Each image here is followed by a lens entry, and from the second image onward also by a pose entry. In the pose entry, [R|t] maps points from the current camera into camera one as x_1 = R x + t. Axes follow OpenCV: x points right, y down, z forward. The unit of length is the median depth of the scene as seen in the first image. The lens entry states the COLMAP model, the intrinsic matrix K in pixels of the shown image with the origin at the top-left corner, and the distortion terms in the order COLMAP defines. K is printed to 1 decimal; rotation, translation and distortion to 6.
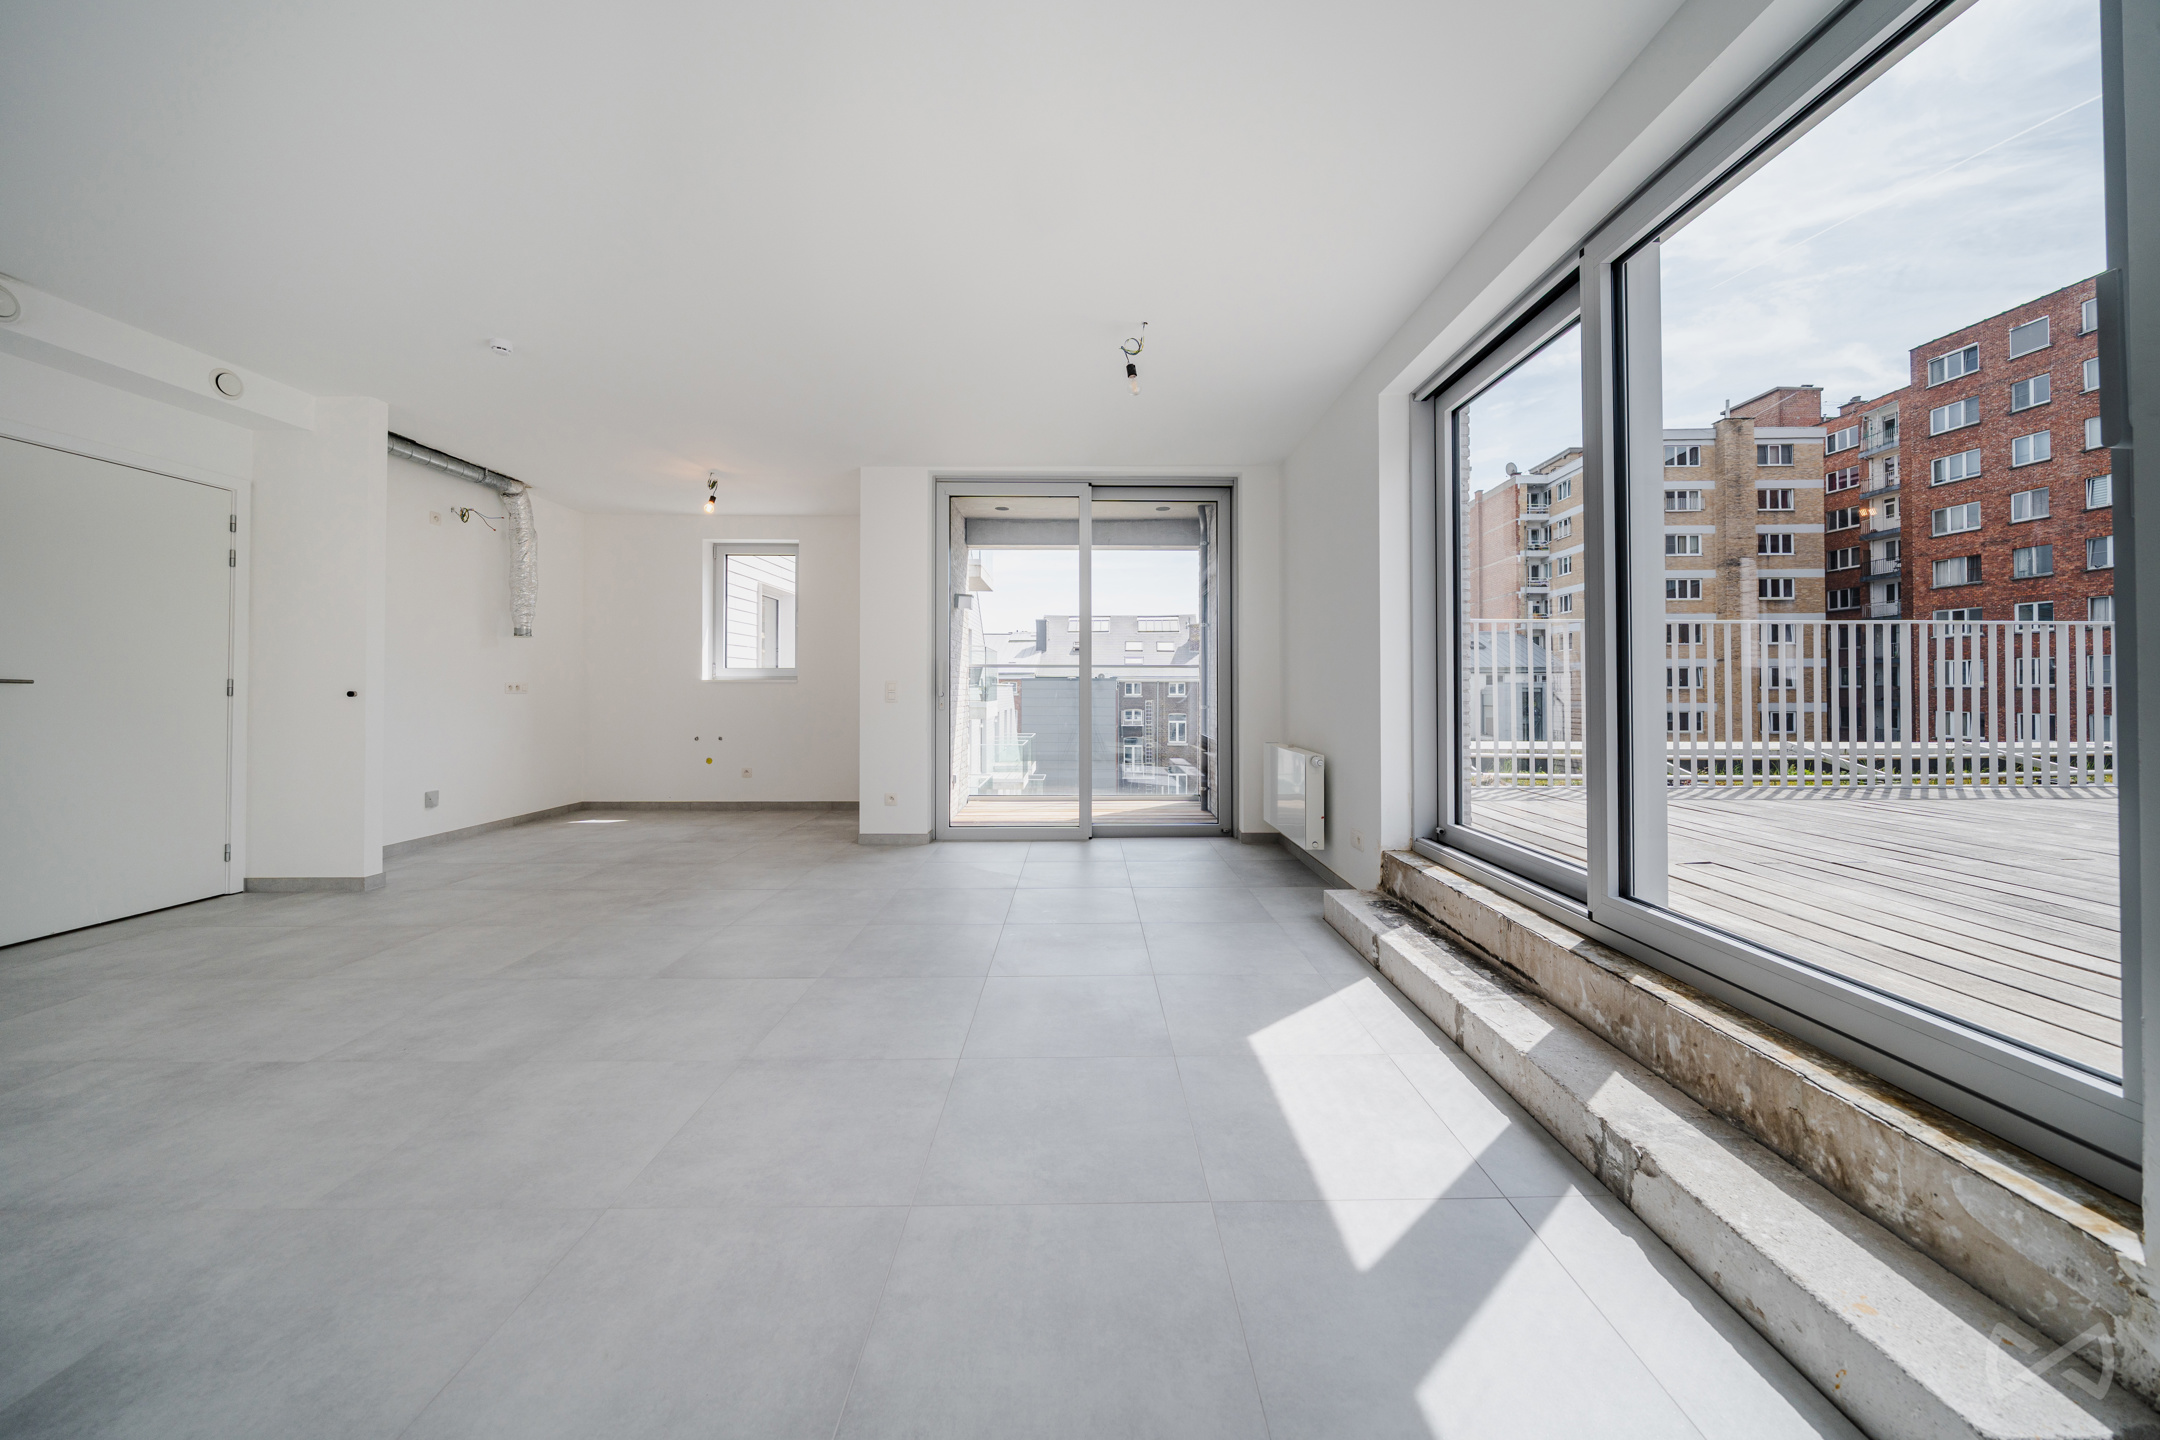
lens RADIAL K [[753.8, 0, 1089.9], [0, 753.8, 681.7], [0, 0, 1]] dist [-0.001230, -0.000041]
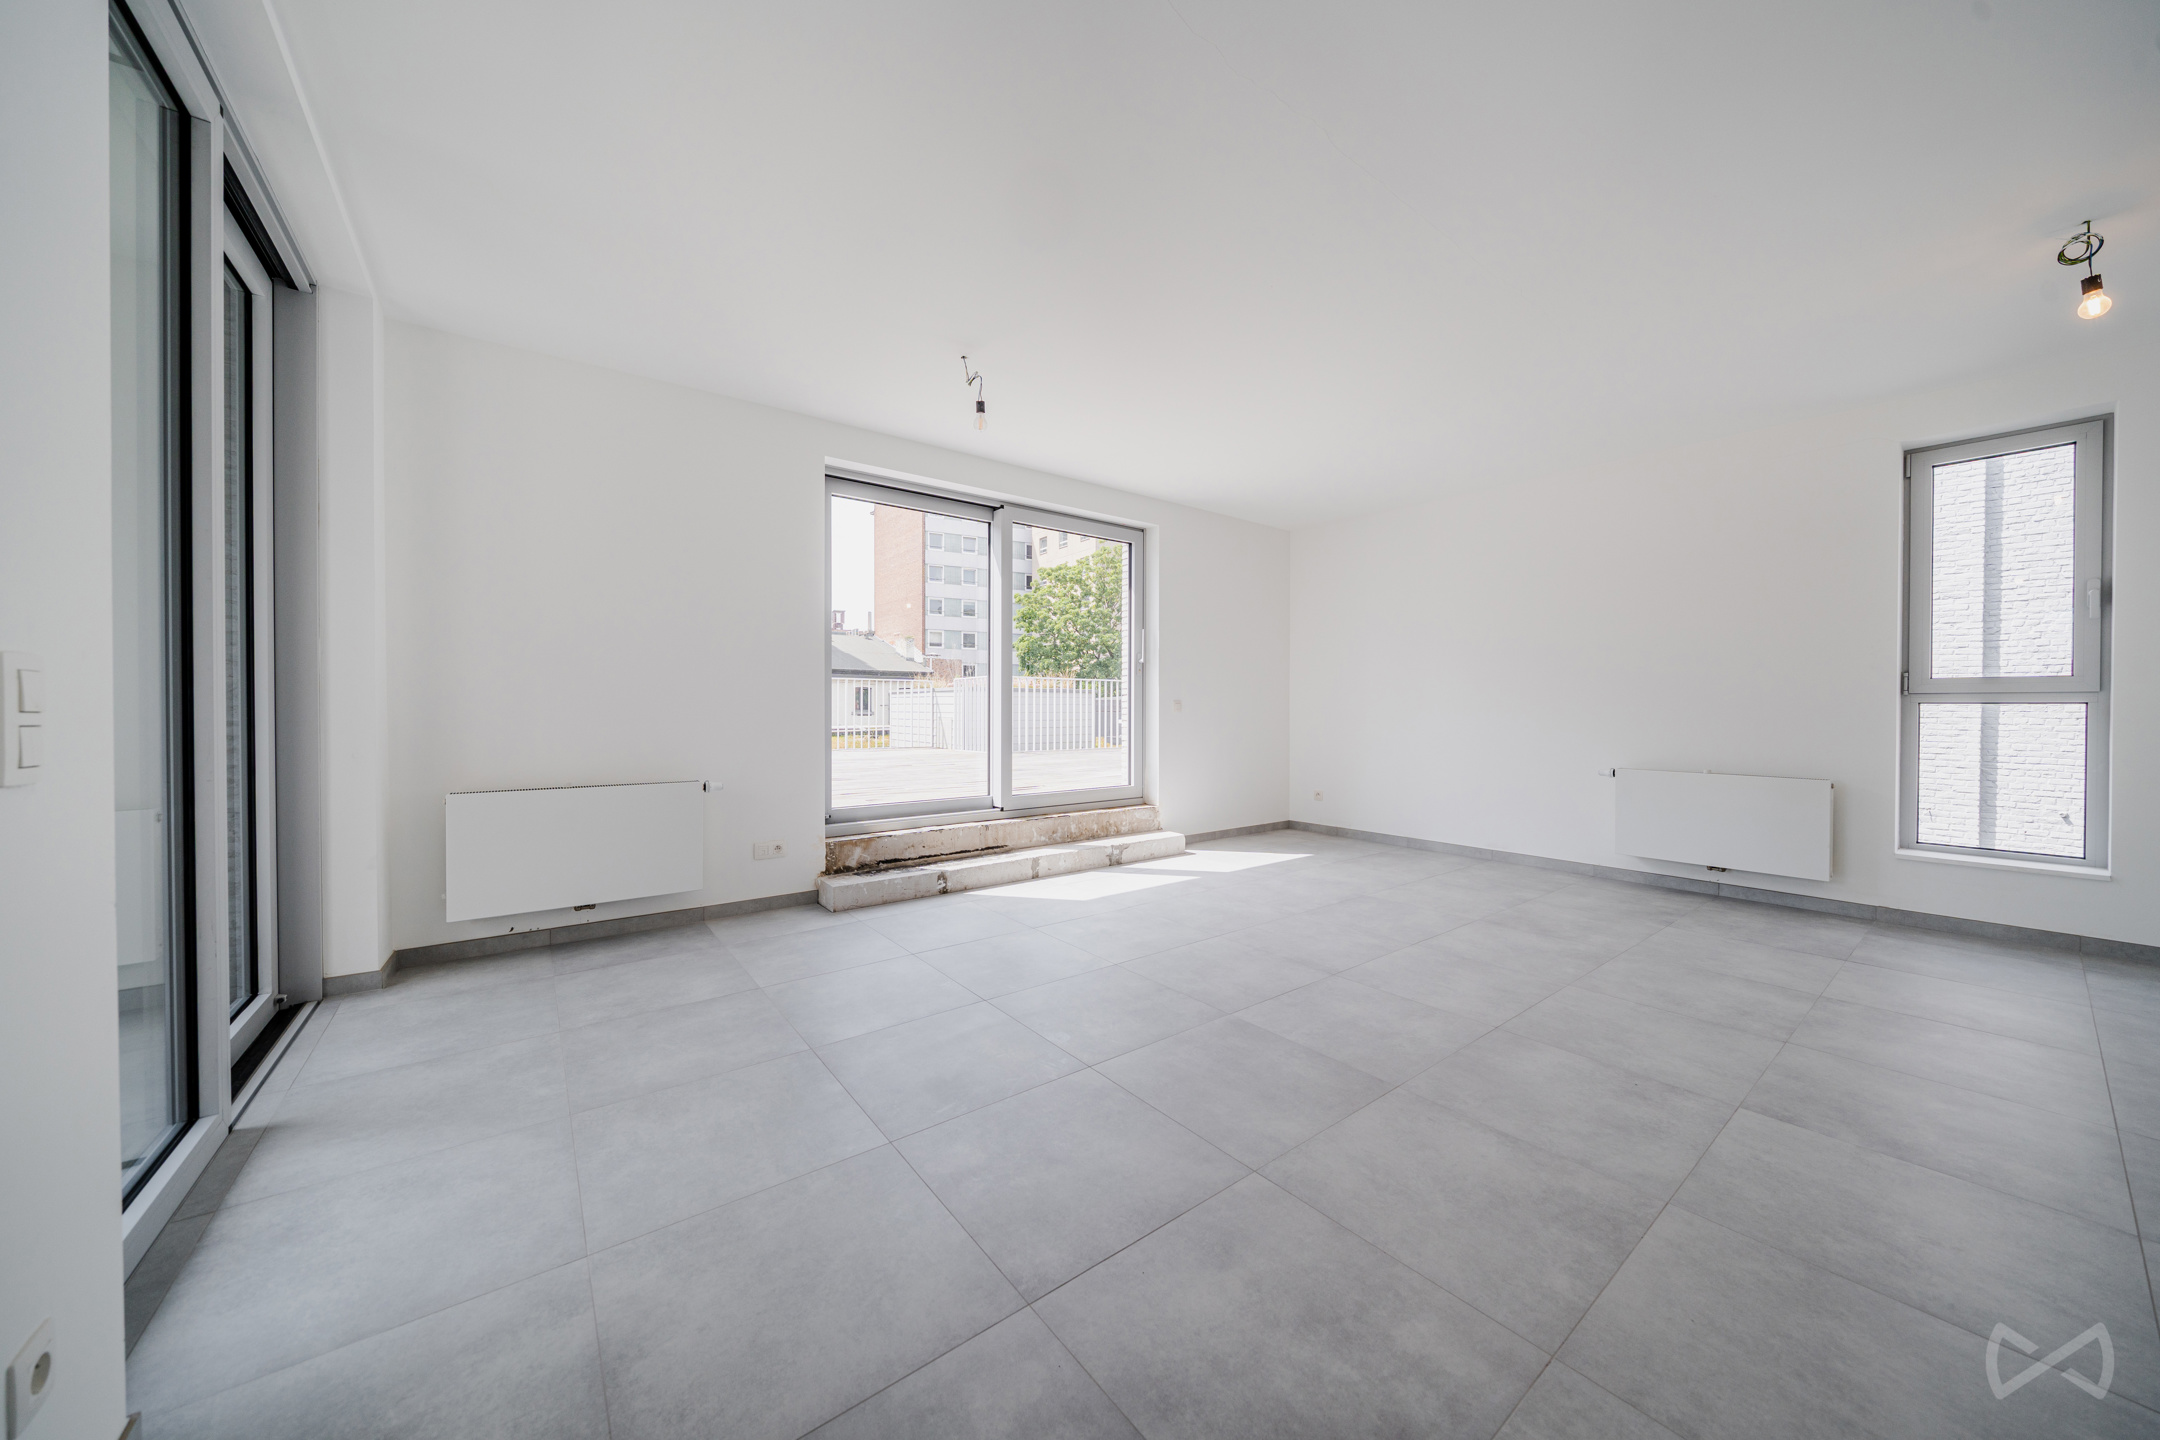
lens RADIAL K [[736.9, 0, 1087.9], [0, 736.9, 717.3], [0, 0, 1]] dist [-0.005610, 0.000011]
pose [[-0.611021, -0.010689, 0.791542, -0.982377], [-0.013878, 0.999900, 0.002790, 0.020926], [-0.791492, -0.009280, -0.611109, 1.717629]]
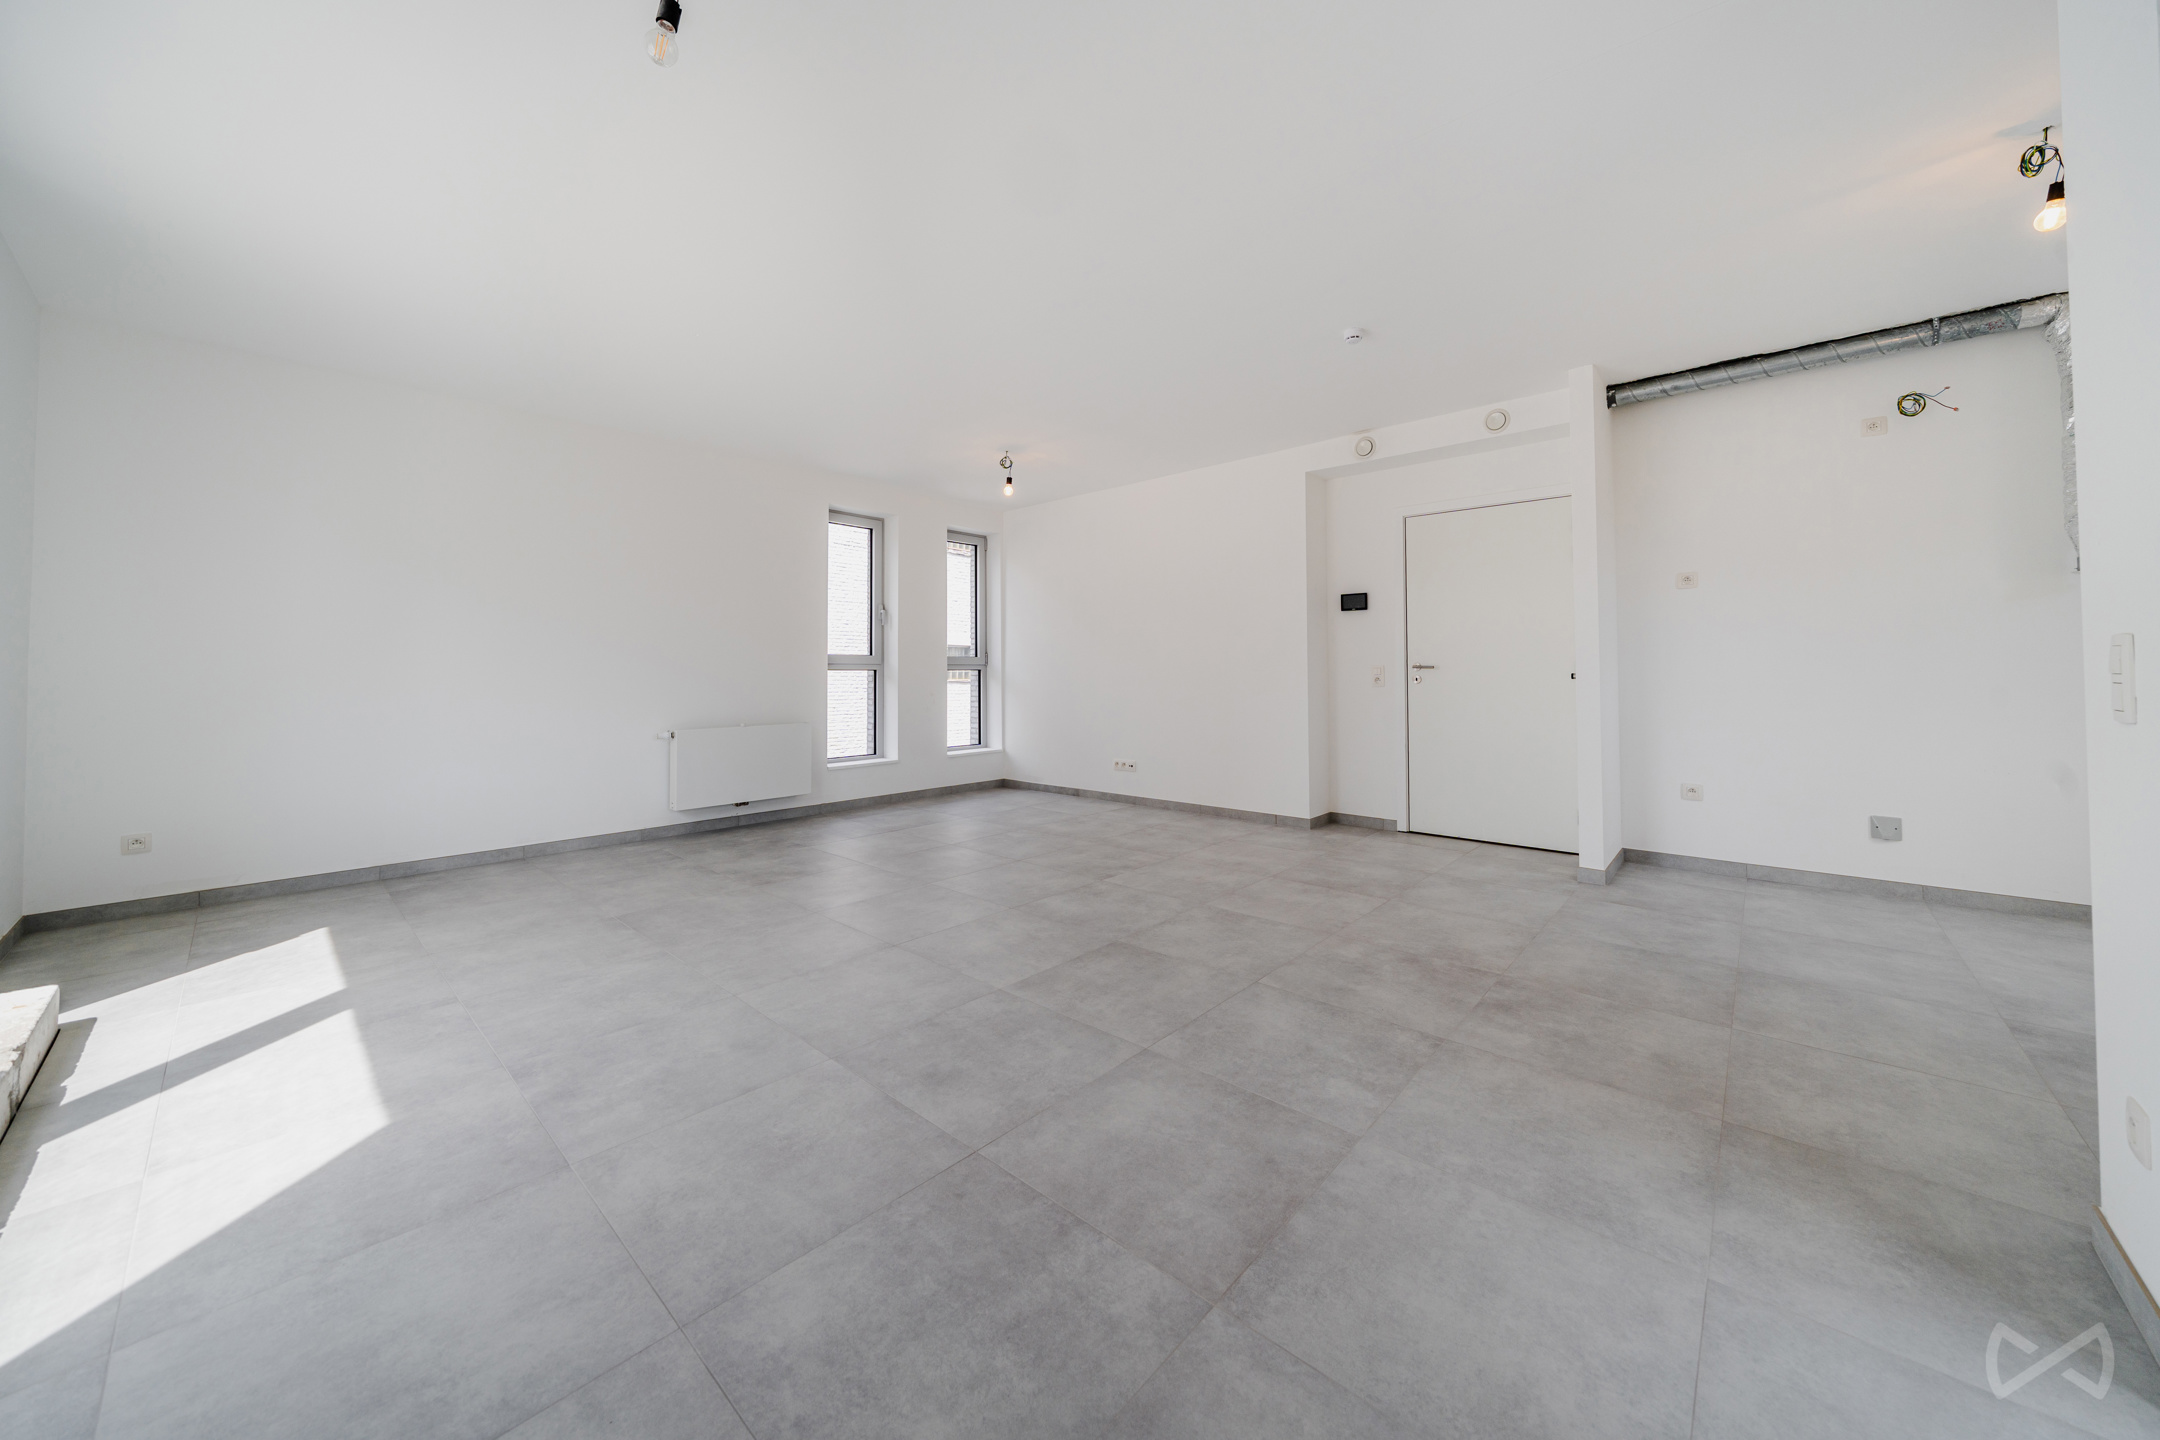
lens RADIAL K [[757.3, 0, 1092.8], [0, 757.3, 650.0], [0, 0, 1]] dist [-0.003148, -0.000231]
pose [[-0.664920, -0.018787, -0.746678, 0.261457], [0.016356, 0.999078, -0.039702, 0.020078], [0.746736, -0.038612, -0.663999, 1.719451]]
